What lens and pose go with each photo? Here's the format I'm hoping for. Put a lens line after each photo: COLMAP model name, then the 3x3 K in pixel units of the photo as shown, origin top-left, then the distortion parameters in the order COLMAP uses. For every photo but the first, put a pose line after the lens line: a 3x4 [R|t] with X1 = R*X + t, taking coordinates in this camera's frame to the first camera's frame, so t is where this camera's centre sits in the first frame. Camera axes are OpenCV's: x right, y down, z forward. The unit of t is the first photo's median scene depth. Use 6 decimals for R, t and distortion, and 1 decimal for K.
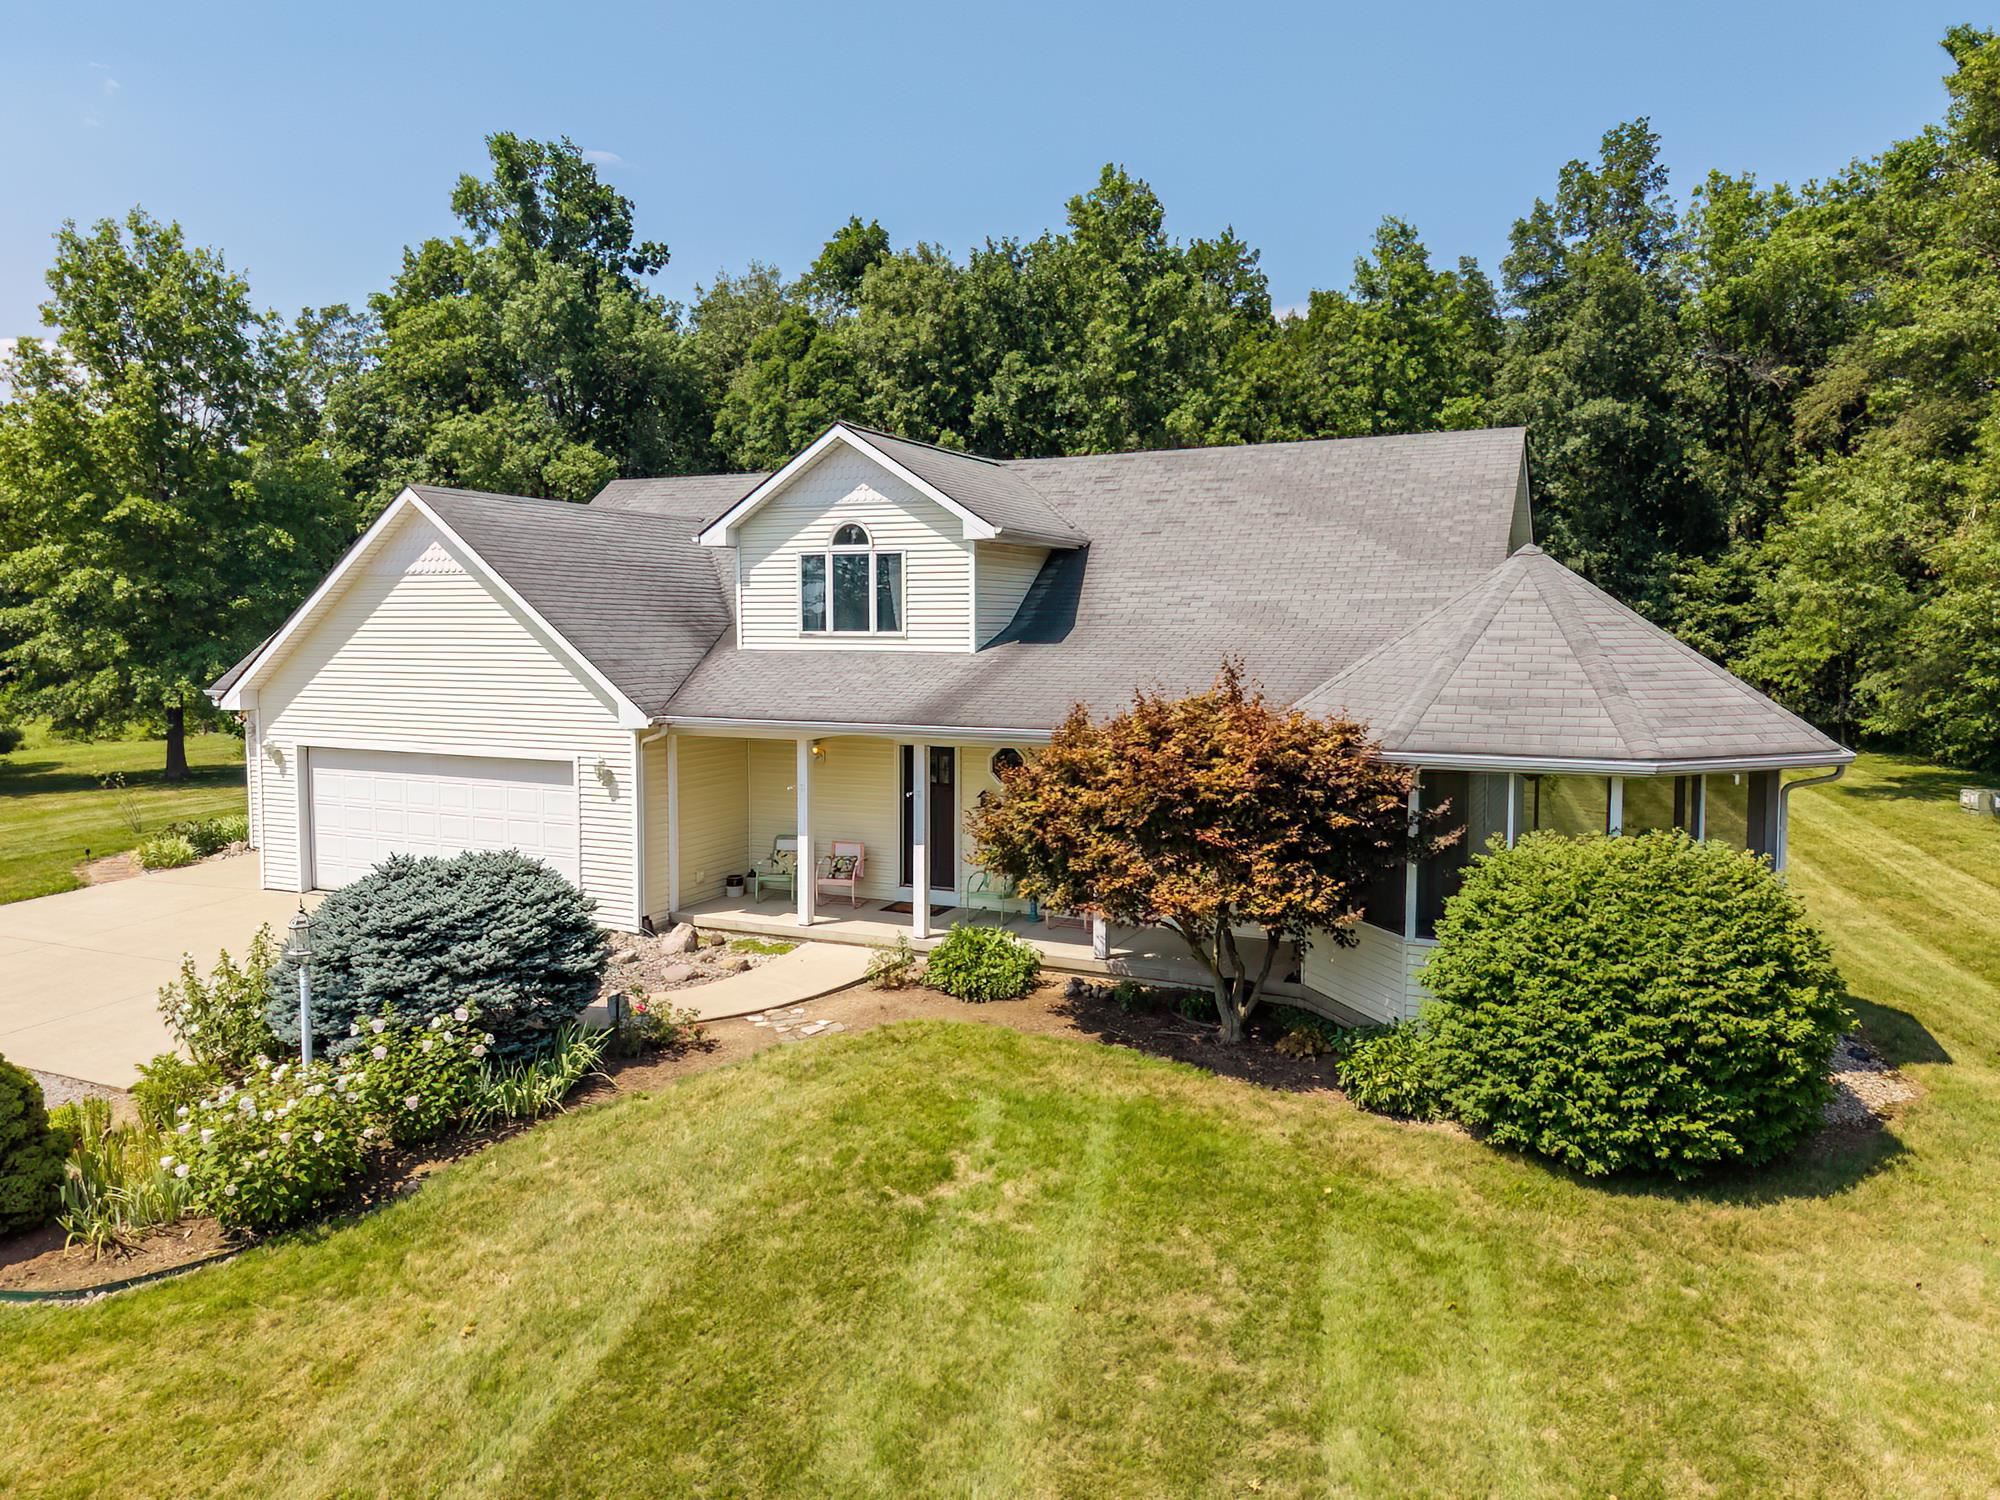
lens RADIAL K [[1360.3, 0, 994.8], [0, 1360.3, 714.1], [0, 0, 1]] dist [0.092962, -0.121804]
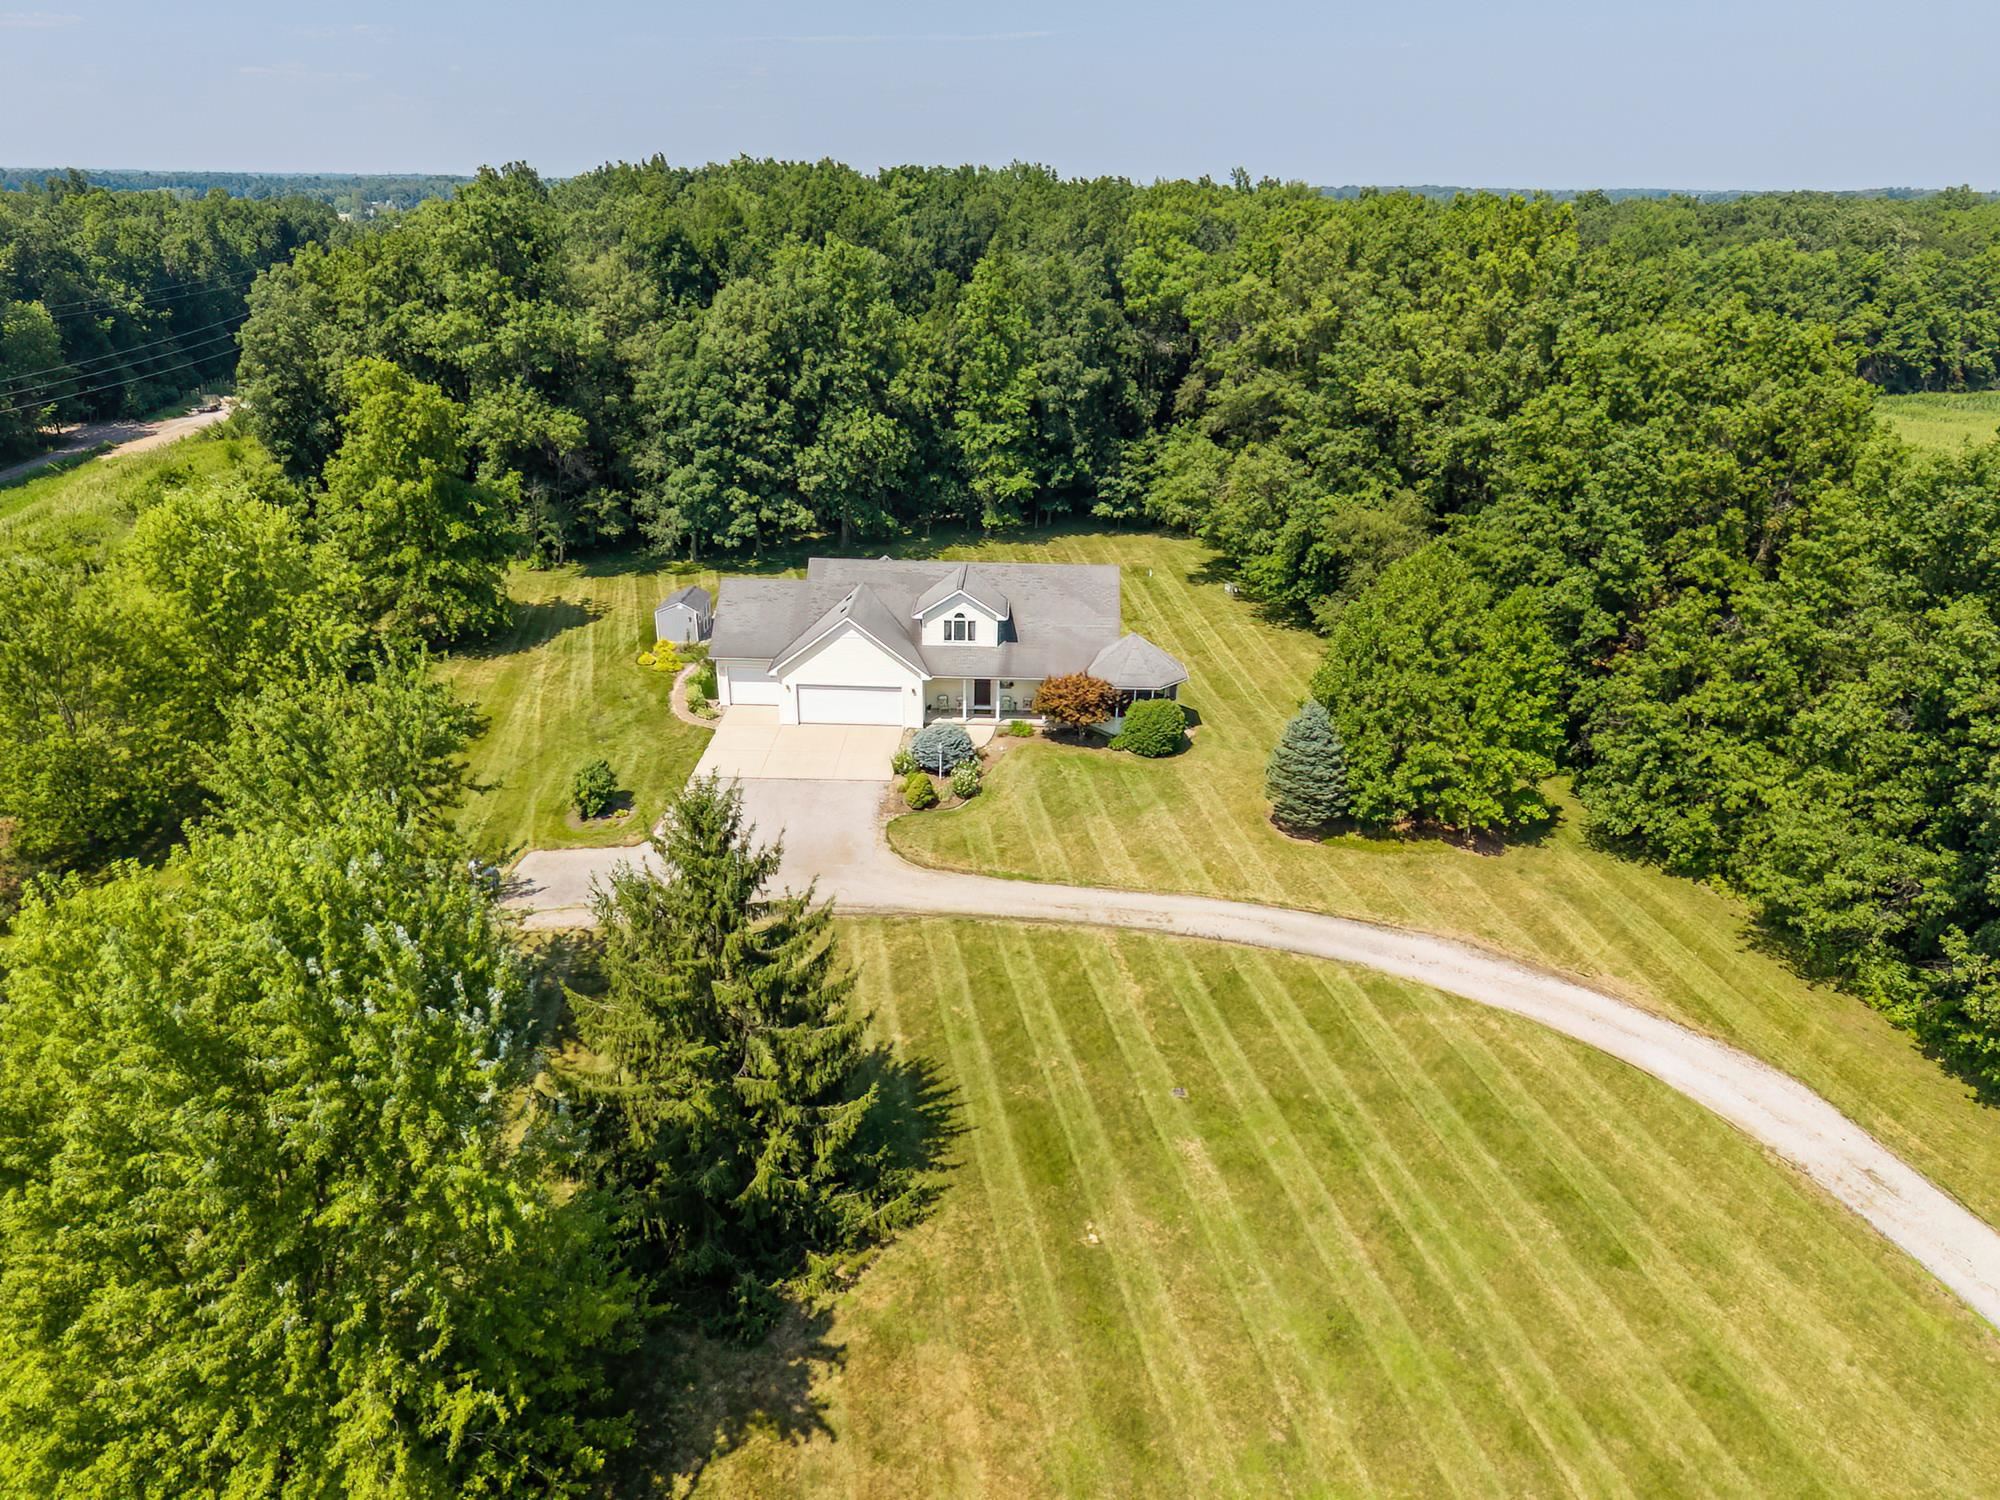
lens RADIAL K [[1346.7, 0, 1000.0], [0, 1346.7, 750.0], [0, 0, 1]] dist [0.033683, 0.000553]
pose [[0.915425, -0.143674, 0.375973, -1.410368], [0.014532, 0.945308, 0.325856, -0.960690], [-0.402227, -0.292833, 0.867446, -2.281672]]
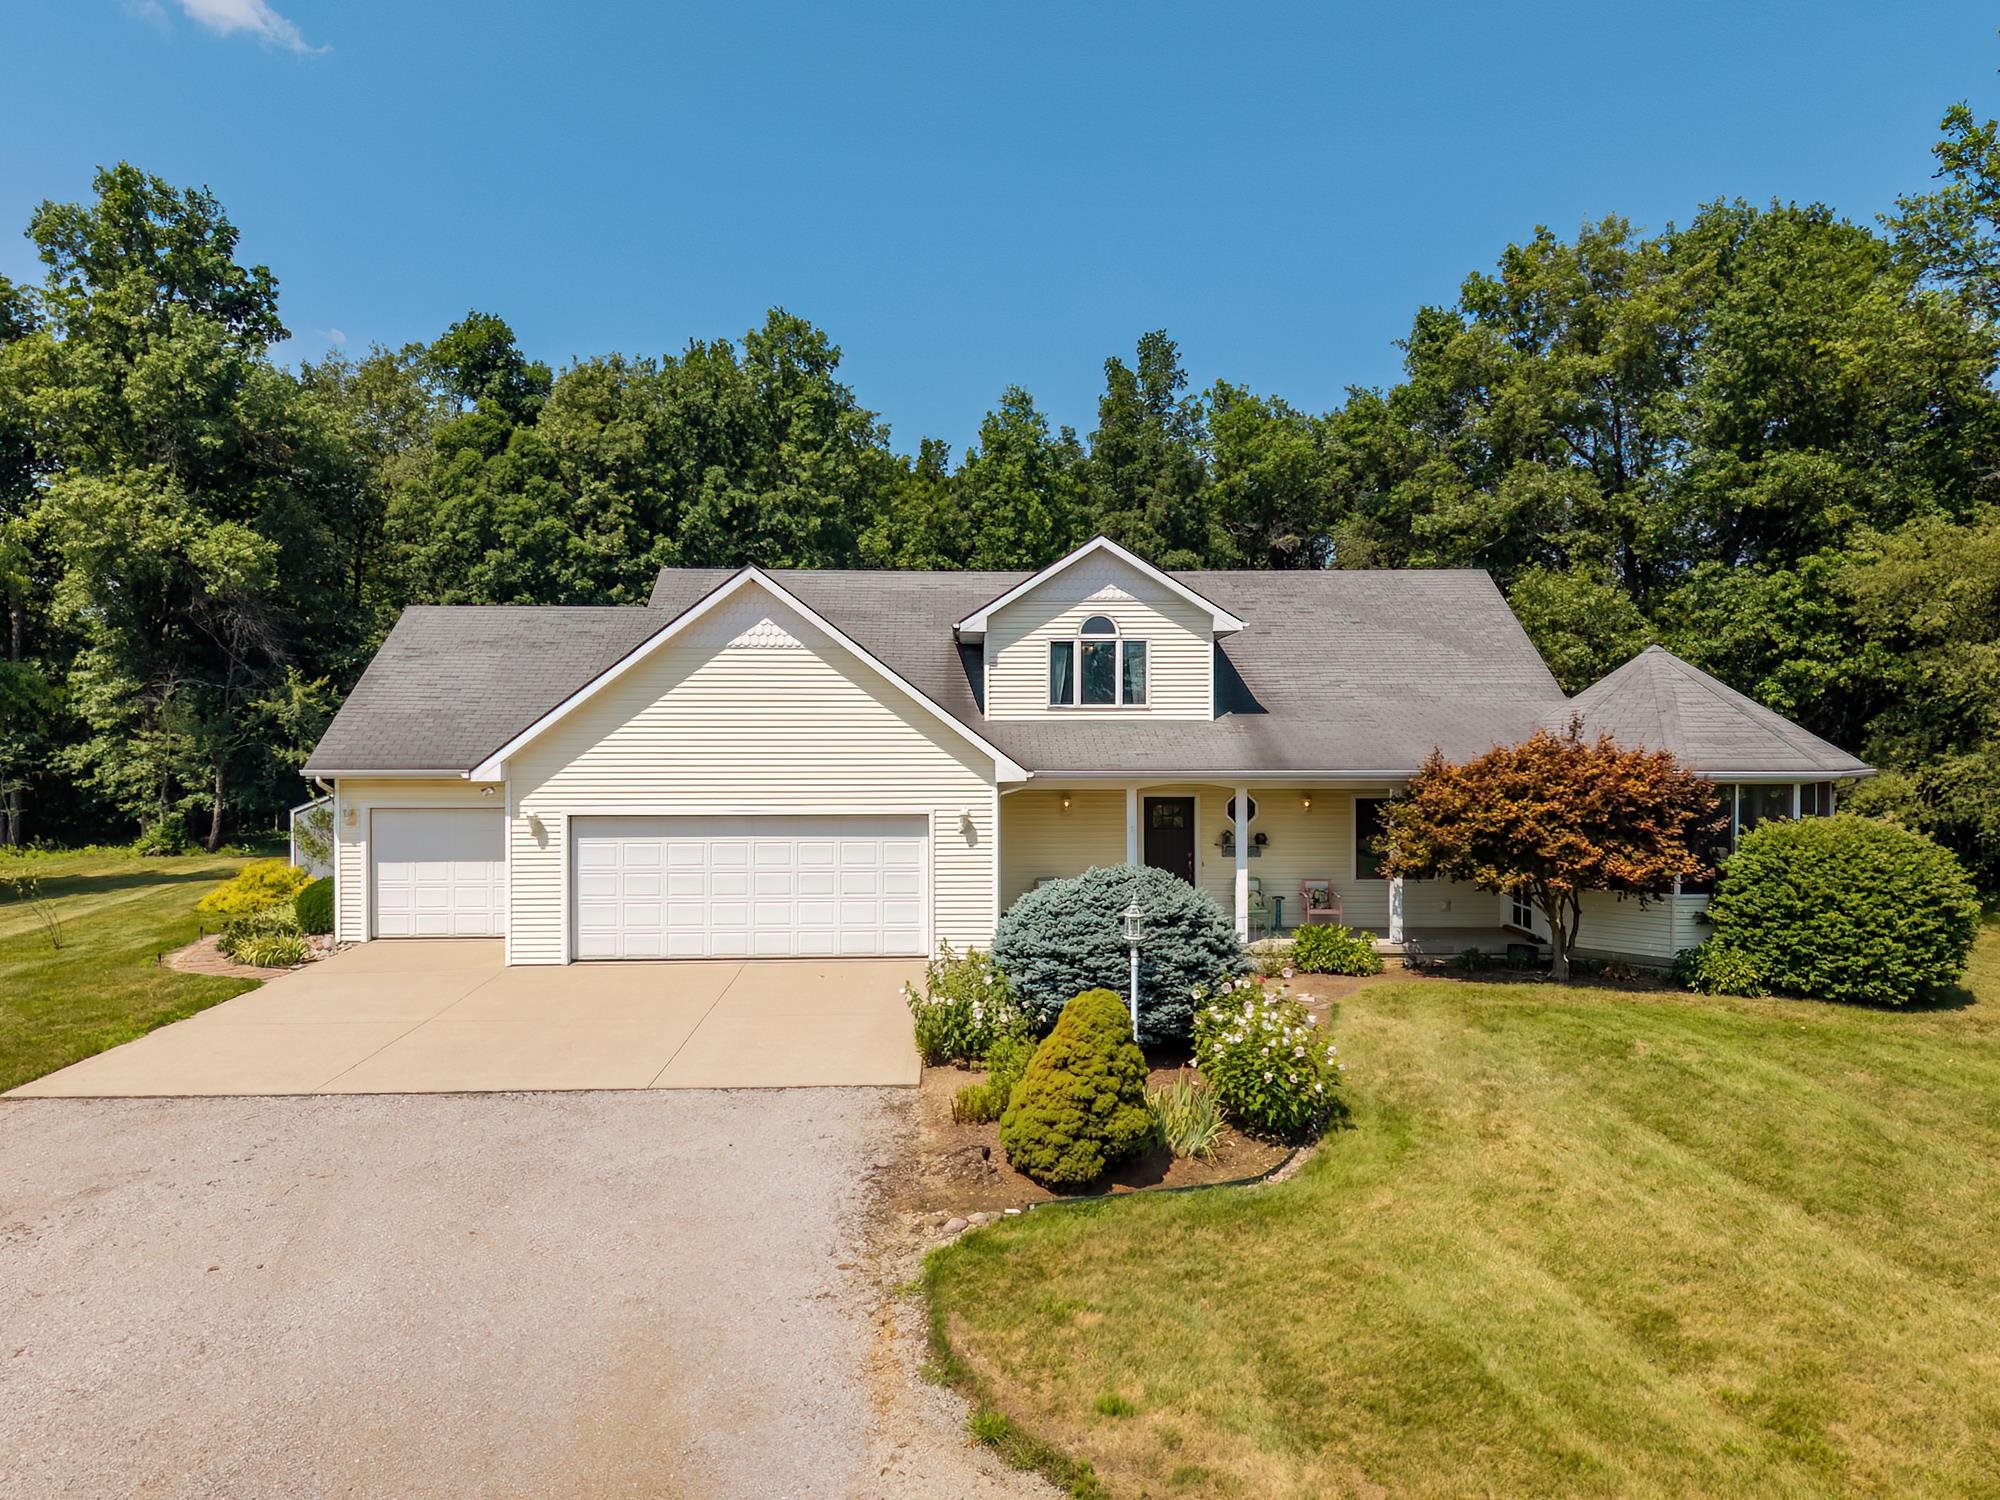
lens RADIAL K [[1346.7, 0, 1000.0], [0, 1346.7, 750.0], [0, 0, 1]] dist [0.033683, 0.000553]
pose [[0.893155, -0.000838, 0.449748, -0.713633], [0.028377, 0.998111, -0.054494, 0.041451], [-0.448853, 0.061434, 0.891492, -0.021204]]
